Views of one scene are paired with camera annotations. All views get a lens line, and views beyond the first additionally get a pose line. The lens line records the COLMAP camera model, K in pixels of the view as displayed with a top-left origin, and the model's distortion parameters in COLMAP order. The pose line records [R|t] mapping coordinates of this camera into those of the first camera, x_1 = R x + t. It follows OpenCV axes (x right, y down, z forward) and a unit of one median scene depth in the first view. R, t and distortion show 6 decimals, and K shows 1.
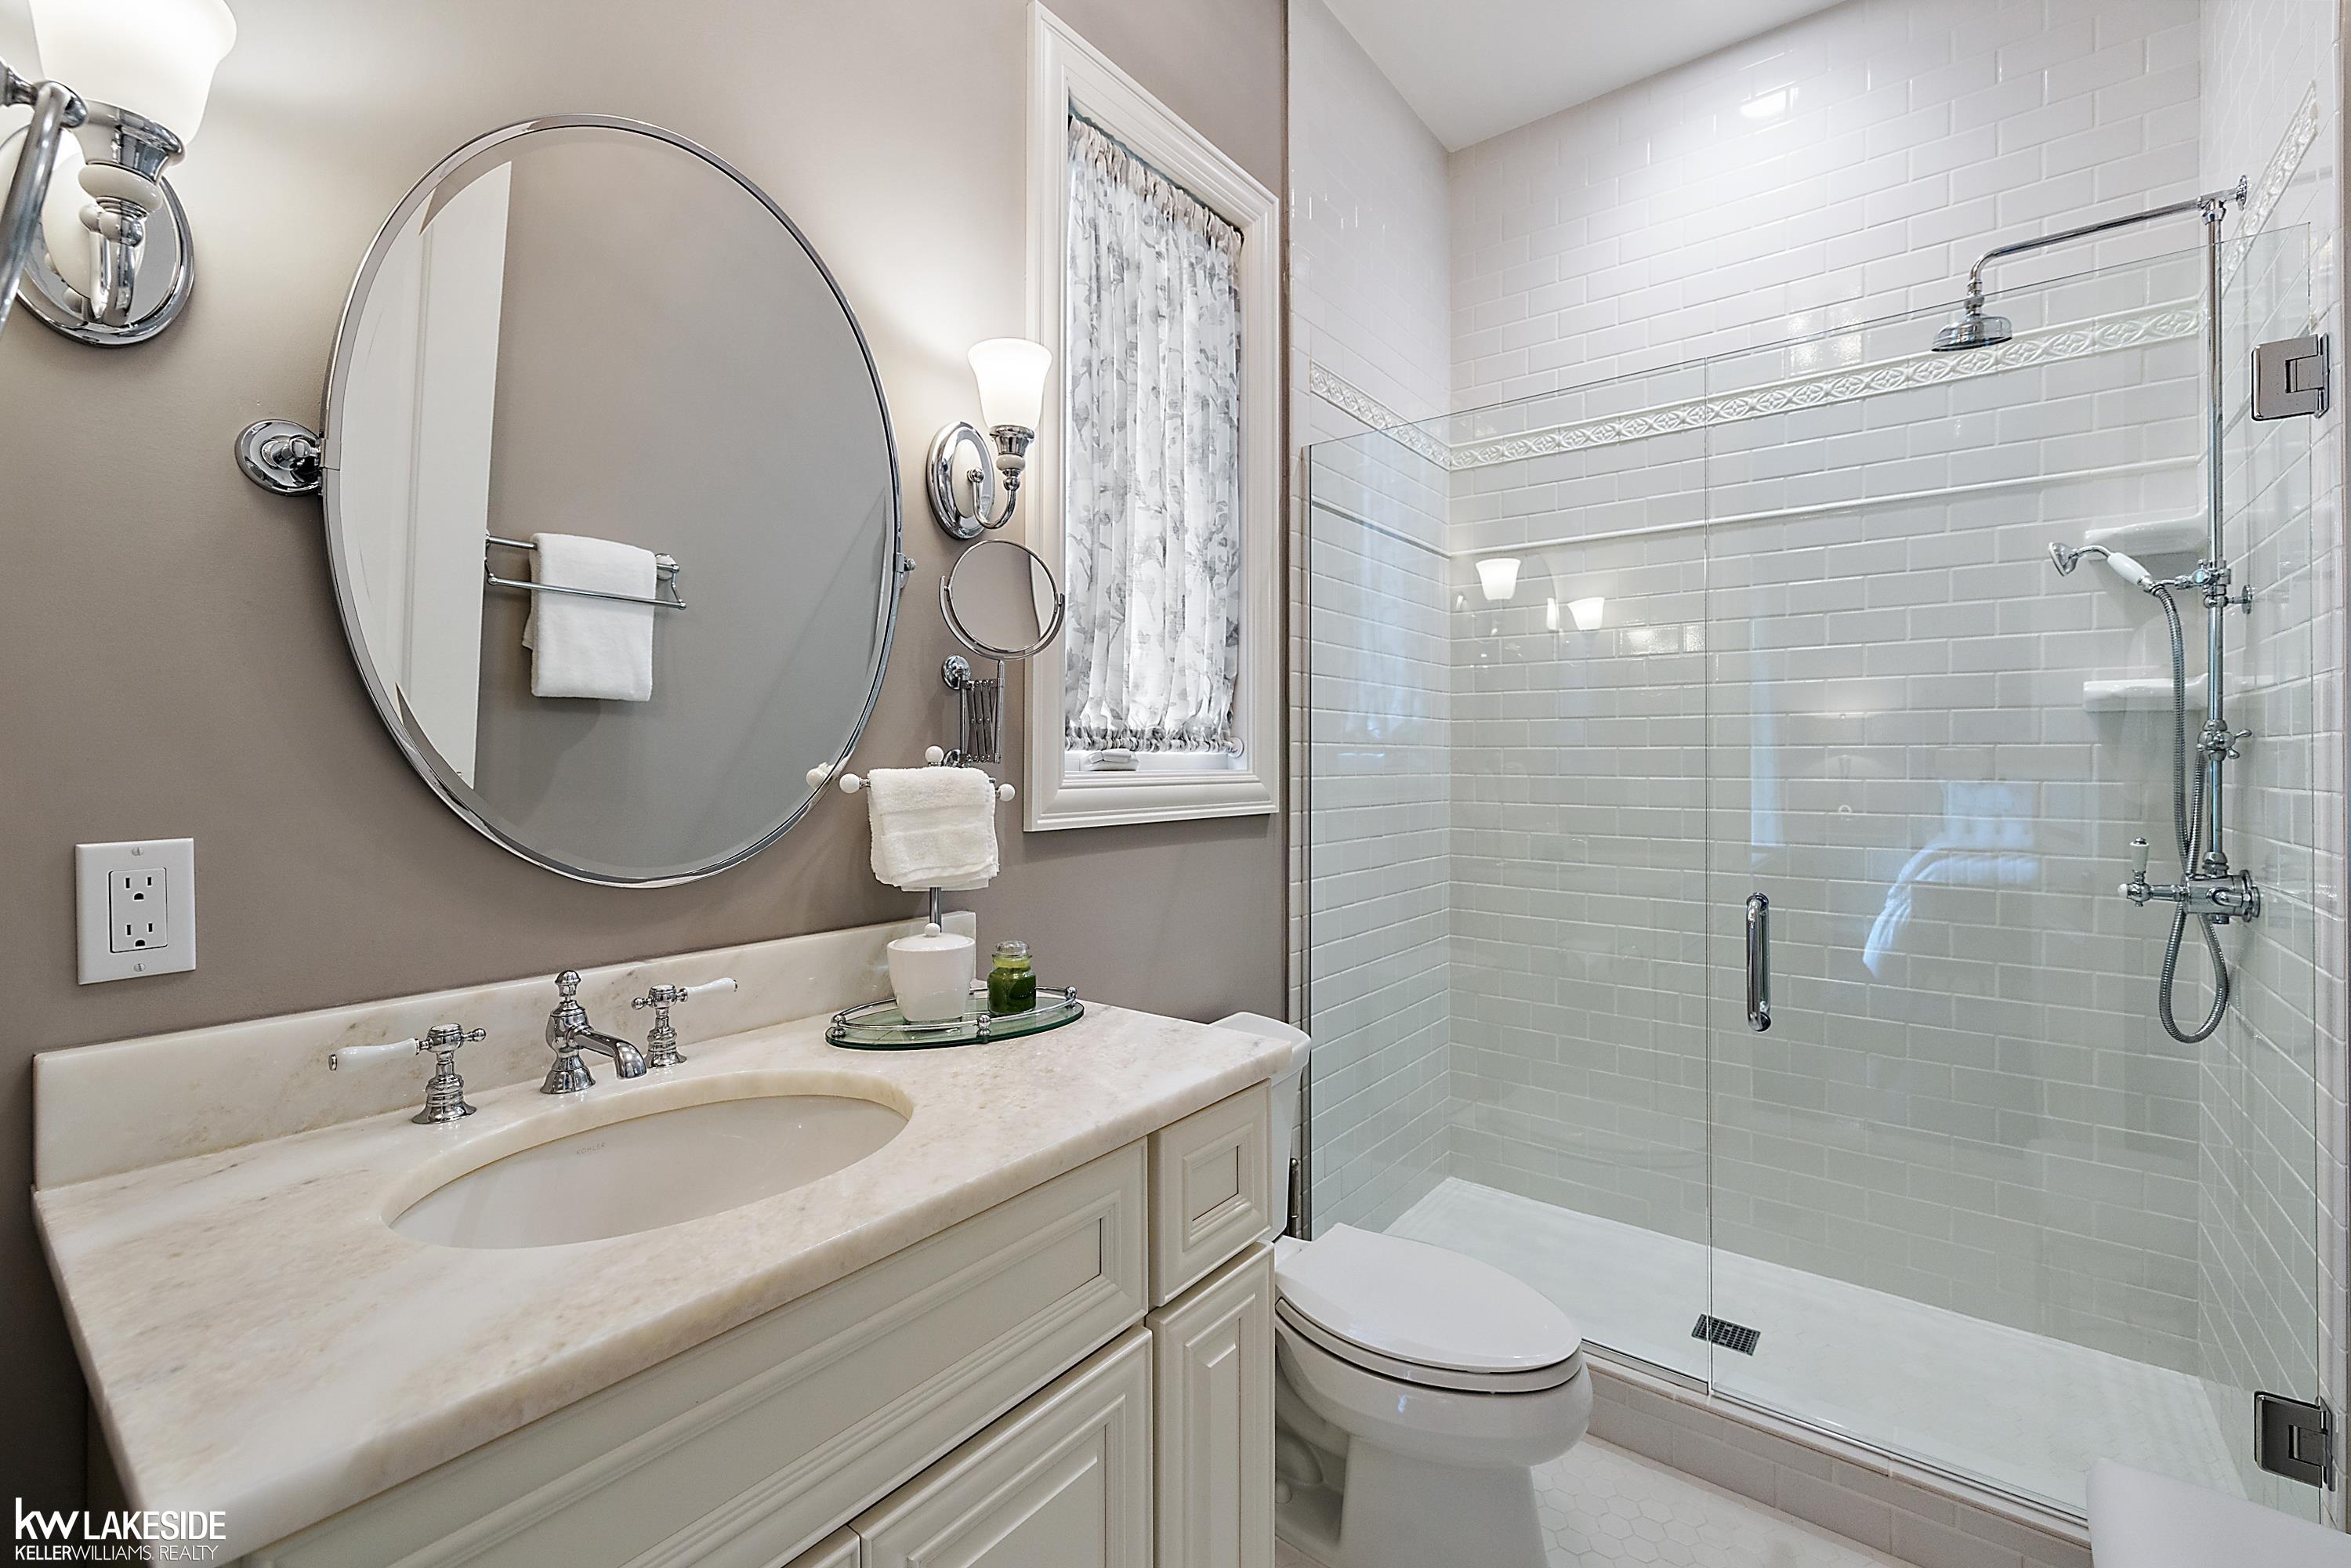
lens RADIAL K [[996.9, 0, 1168.5], [0, 996.9, 767.1], [0, 0, 1]] dist [0.005784, -0.001080]
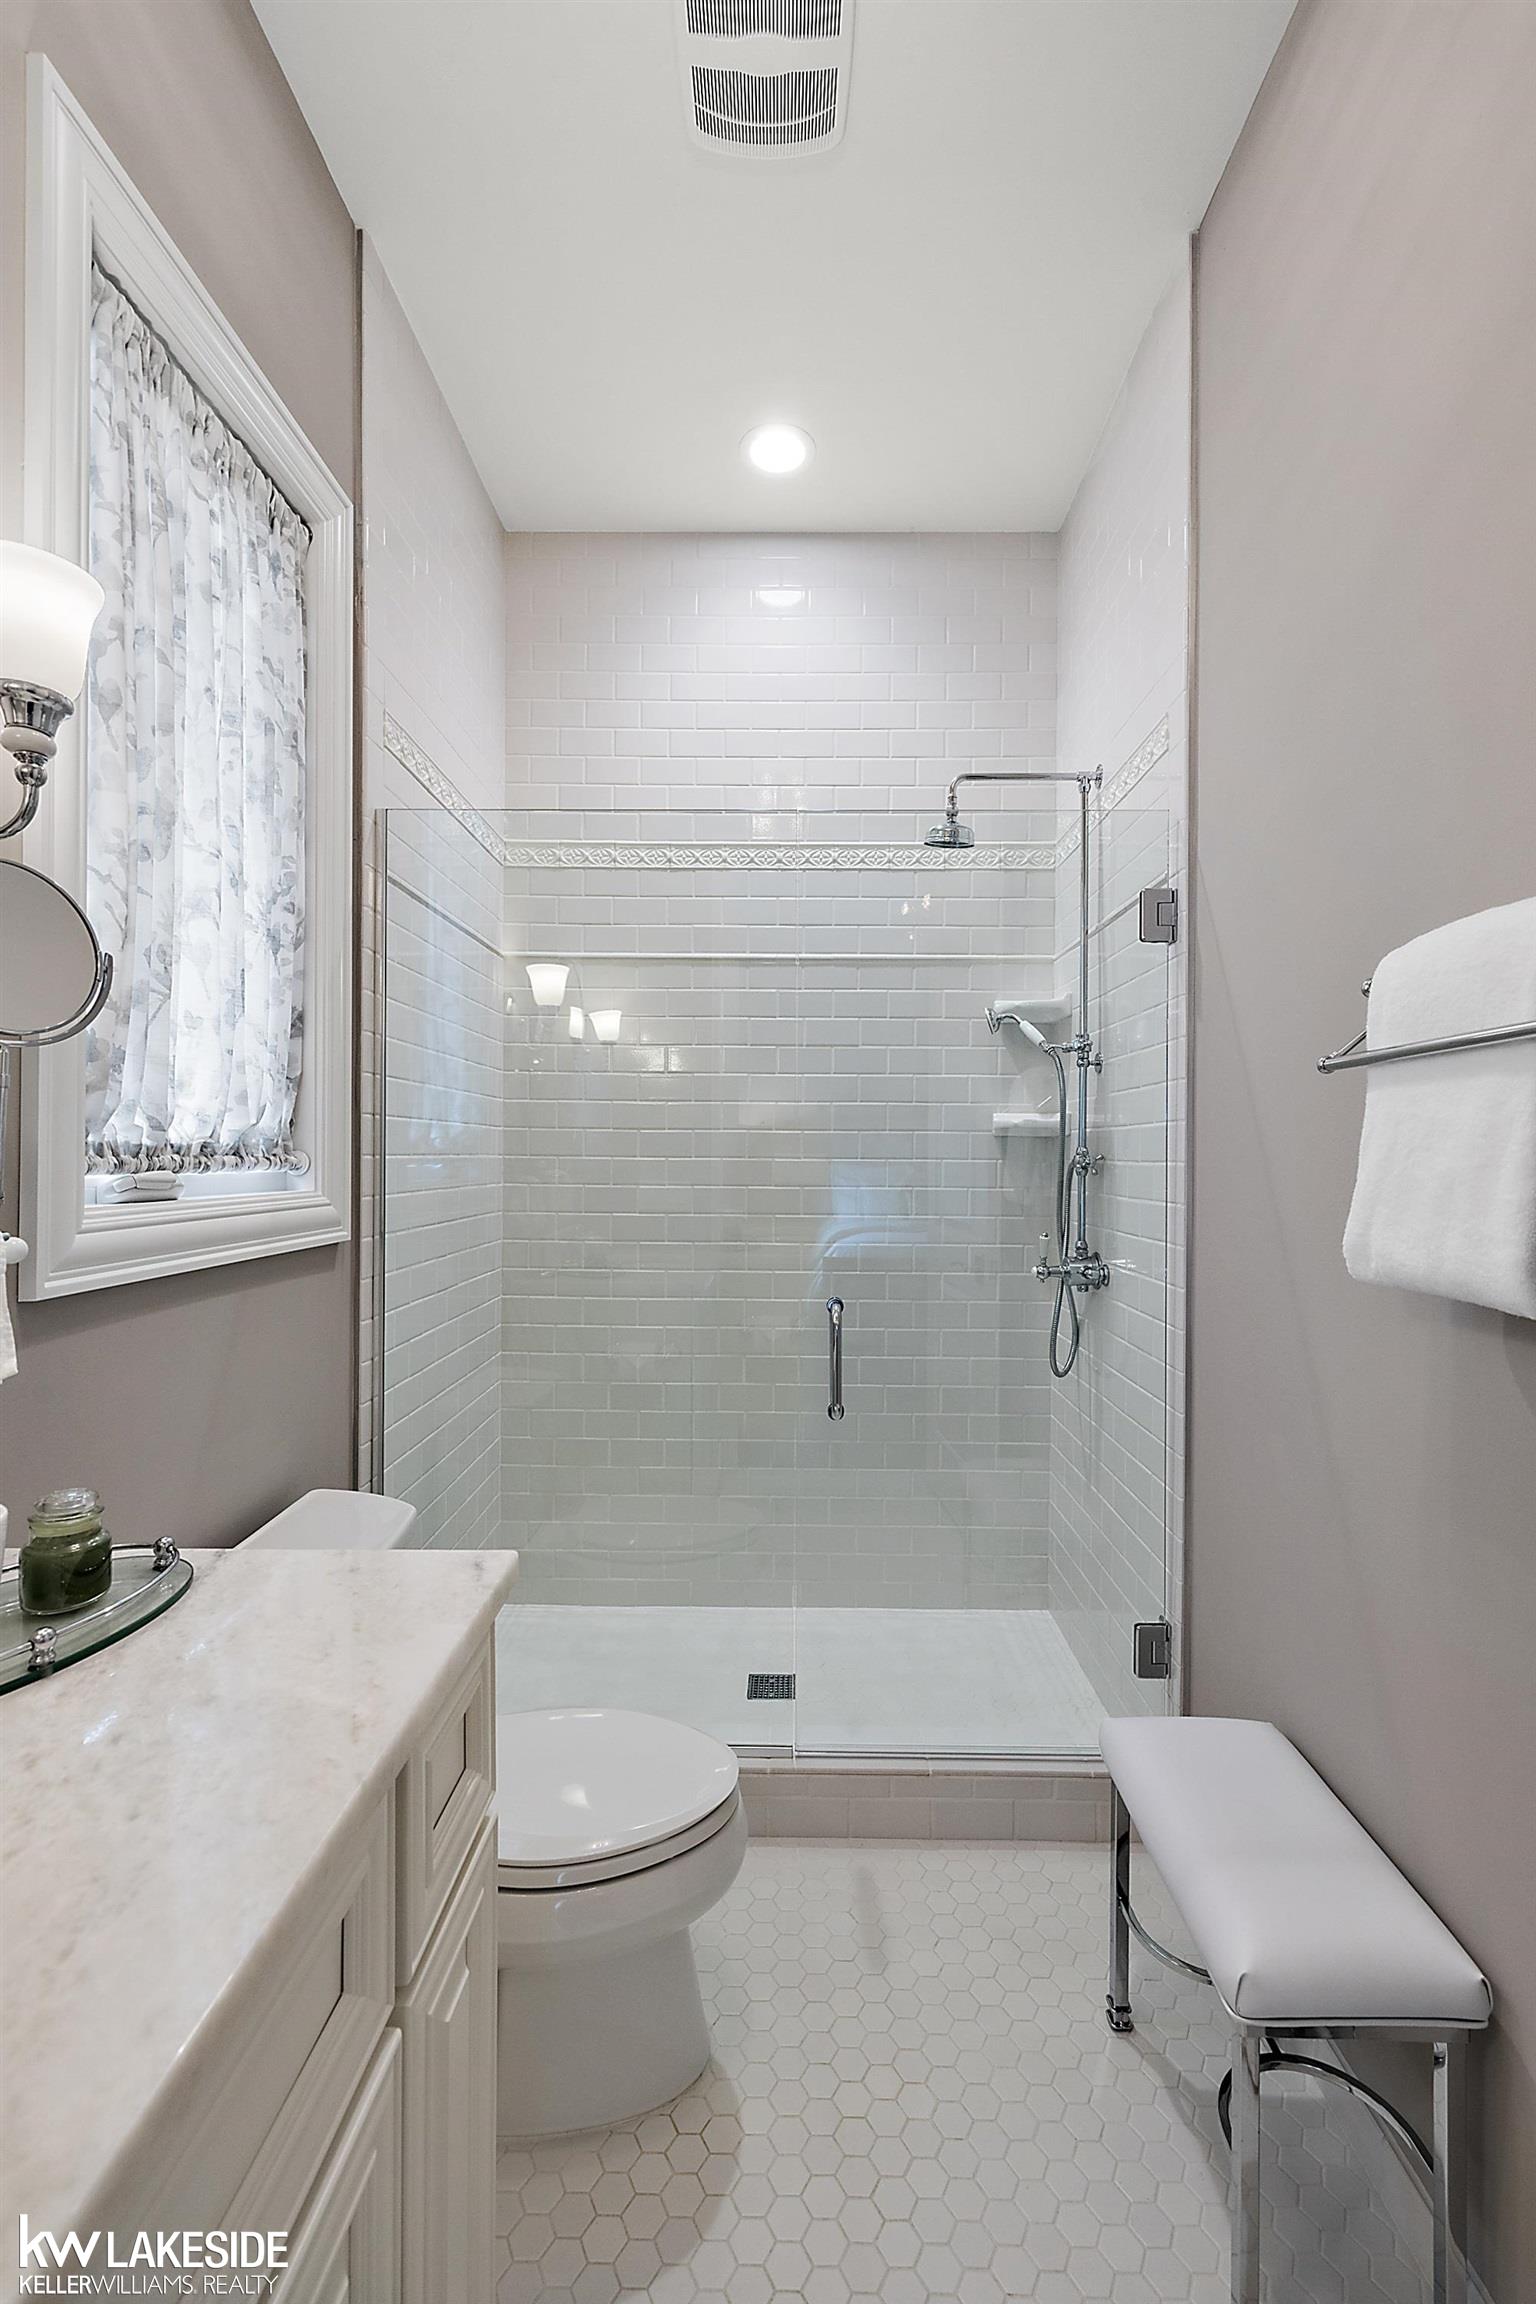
lens RADIAL K [[977.0, 0, 772.4], [0, 977.0, 1160.0], [0, 0, 1]] dist [0.005784, -0.001080]
pose [[0.796074, -0.000126, 0.605199, -0.117521], [-0.001224, 0.999998, 0.001818, -0.026757], [-0.605198, -0.002187, 0.796072, 0.149663]]
